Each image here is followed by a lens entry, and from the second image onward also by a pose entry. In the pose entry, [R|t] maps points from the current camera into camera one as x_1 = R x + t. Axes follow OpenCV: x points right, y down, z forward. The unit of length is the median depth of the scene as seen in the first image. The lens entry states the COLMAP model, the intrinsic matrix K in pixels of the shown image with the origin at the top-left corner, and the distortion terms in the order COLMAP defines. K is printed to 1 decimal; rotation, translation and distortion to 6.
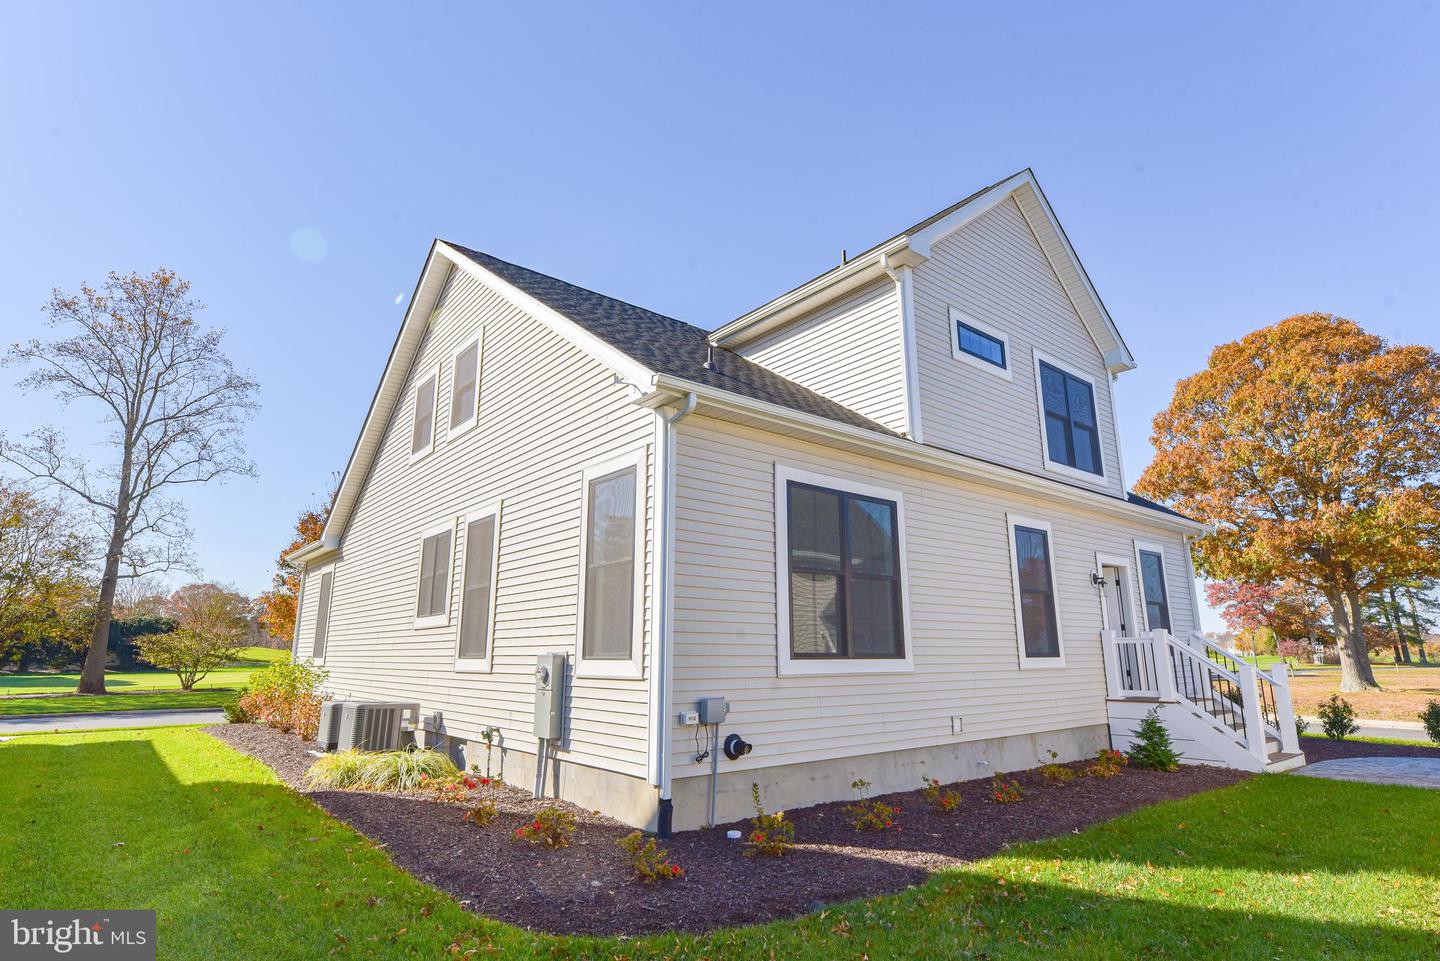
lens RADIAL K [[727.9, 0, 720.3], [0, 727.9, 483.1], [0, 0, 1]] dist [-0.003435, 0.001352]
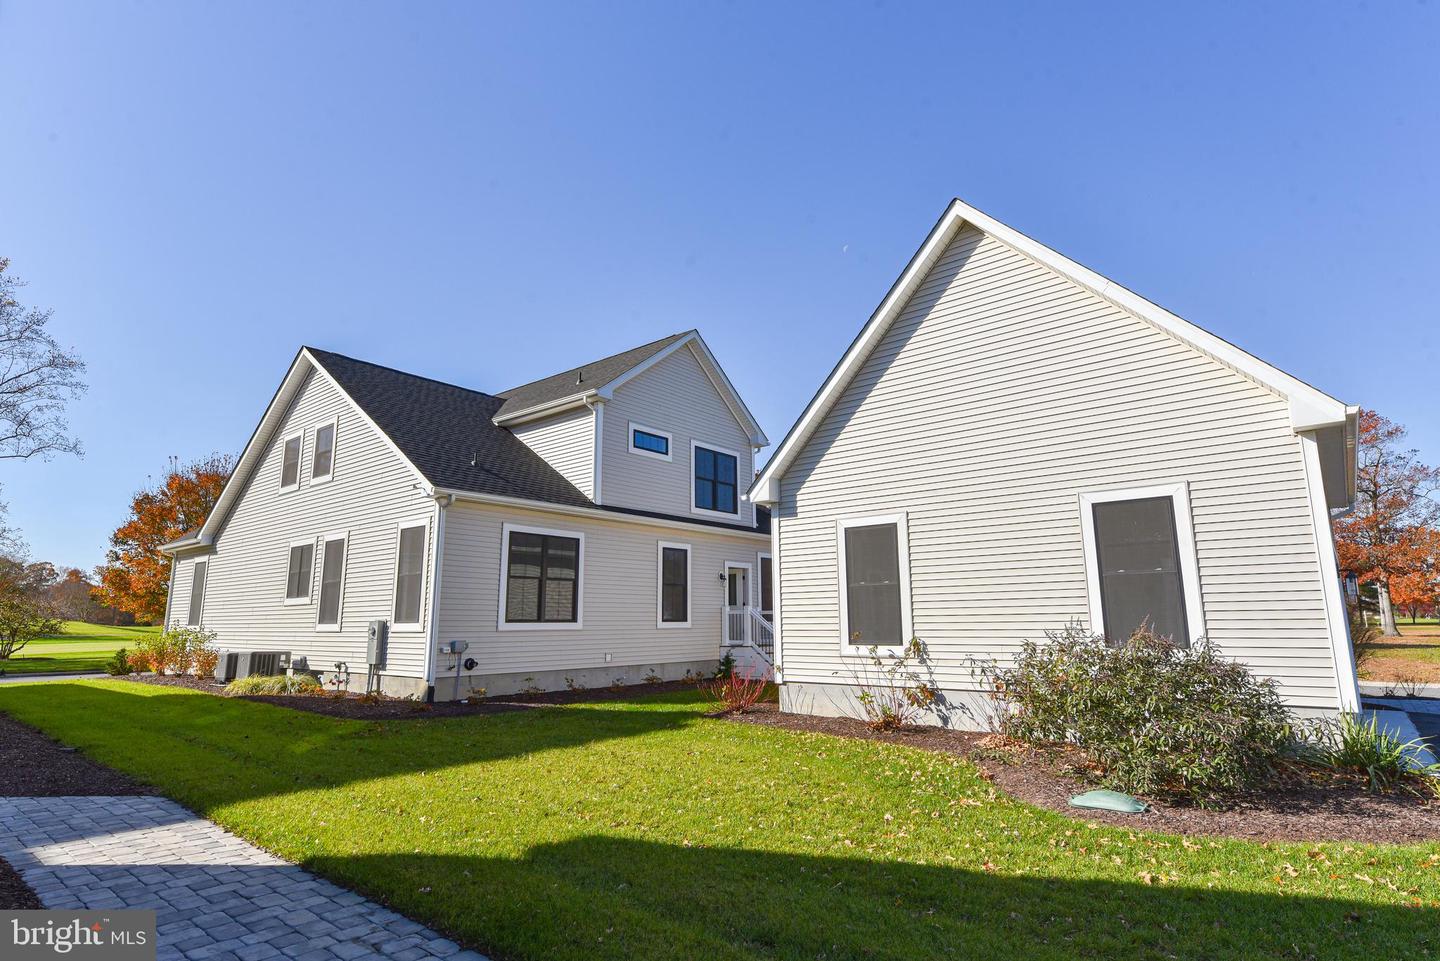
lens RADIAL K [[727.9, 0, 718.7], [0, 727.9, 482.7], [0, 0, 1]] dist [-0.003435, 0.001352]
pose [[0.979953, 0.033374, 0.196415, 0.229171], [-0.041140, 0.998519, 0.035589, -0.204295], [-0.194937, -0.042956, 0.979875, -0.911574]]
